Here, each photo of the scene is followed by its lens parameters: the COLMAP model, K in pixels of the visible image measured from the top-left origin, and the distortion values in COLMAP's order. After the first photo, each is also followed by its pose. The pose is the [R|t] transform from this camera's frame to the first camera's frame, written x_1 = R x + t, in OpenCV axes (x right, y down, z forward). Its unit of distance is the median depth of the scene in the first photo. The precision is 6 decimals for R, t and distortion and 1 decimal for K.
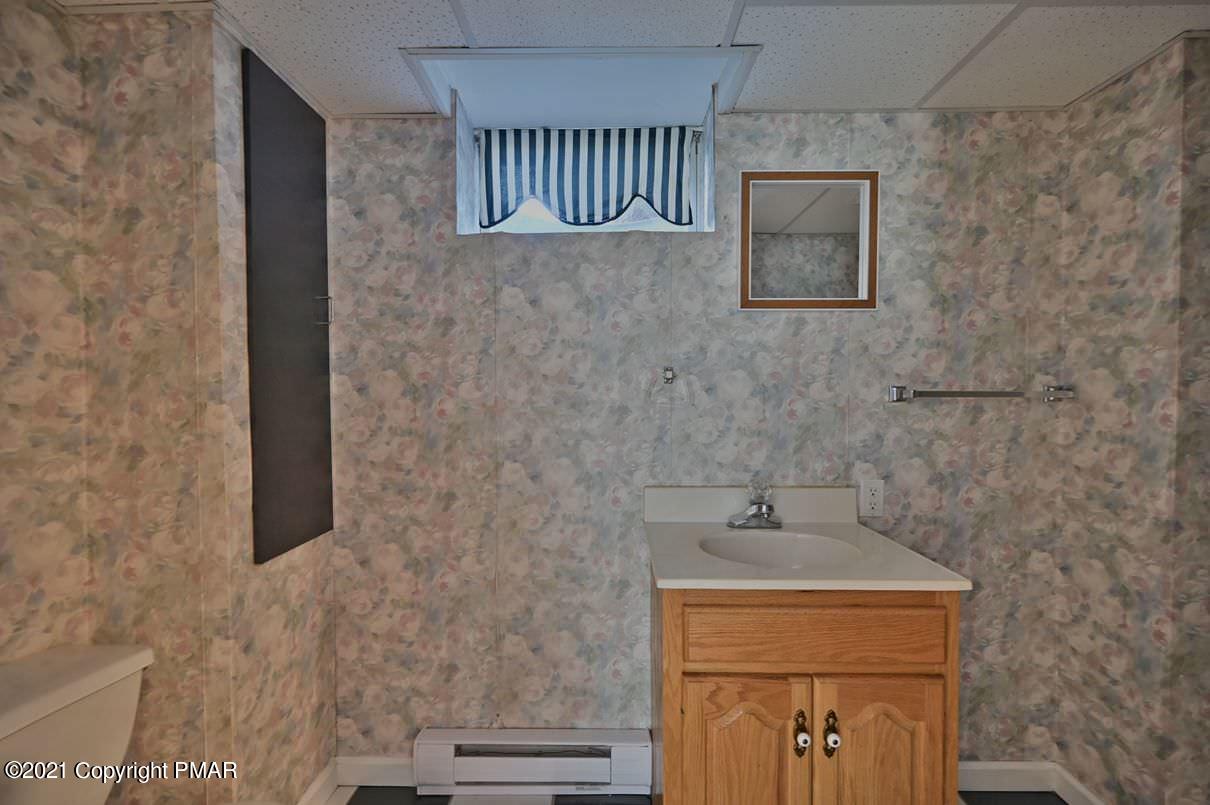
lens RADIAL K [[471.7, 0, 605.4], [0, 471.7, 405.3], [0, 0, 1]] dist [0.002367, 0.000279]
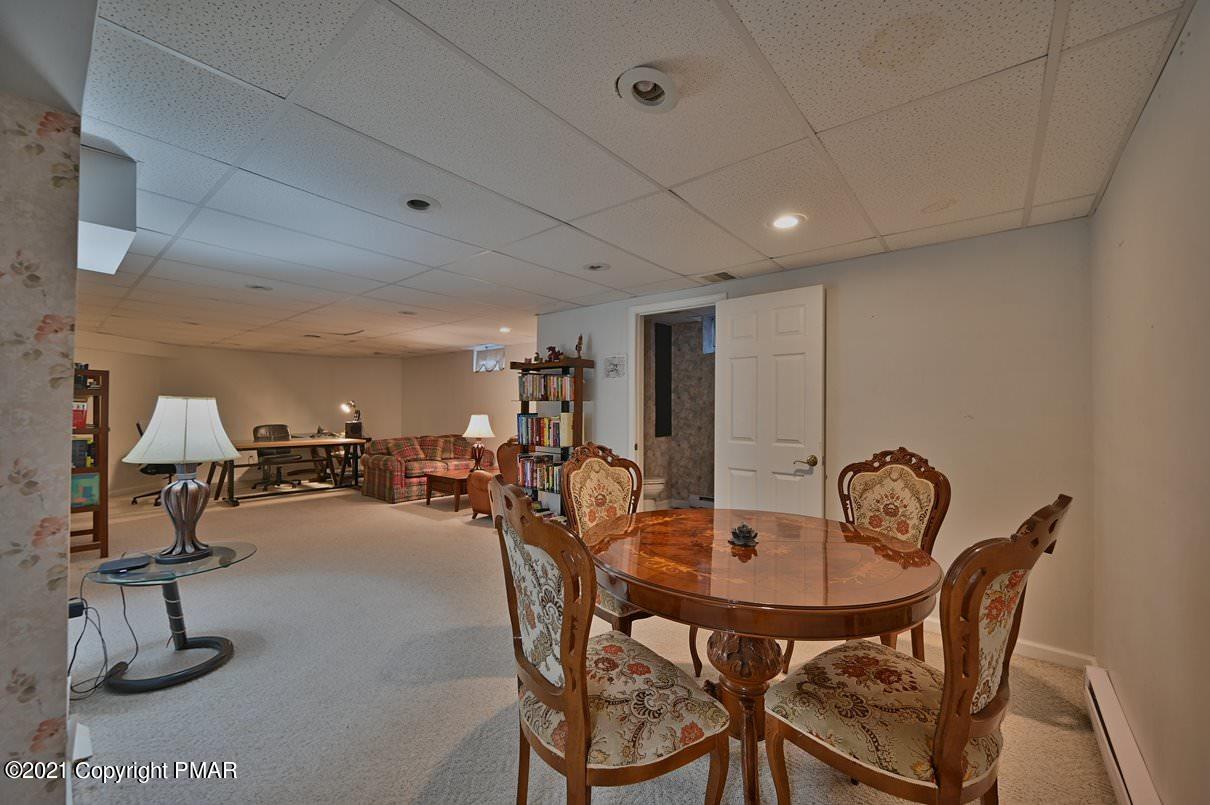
lens RADIAL K [[471.7, 0, 604.8], [0, 471.7, 405.1], [0, 0, 1]] dist [0.002367, 0.000279]
pose [[0.775295, 0.001929, -0.631597, 1.351627], [-0.023746, 0.999377, -0.026097, 0.133255], [0.631153, 0.035231, 0.774858, -2.201381]]
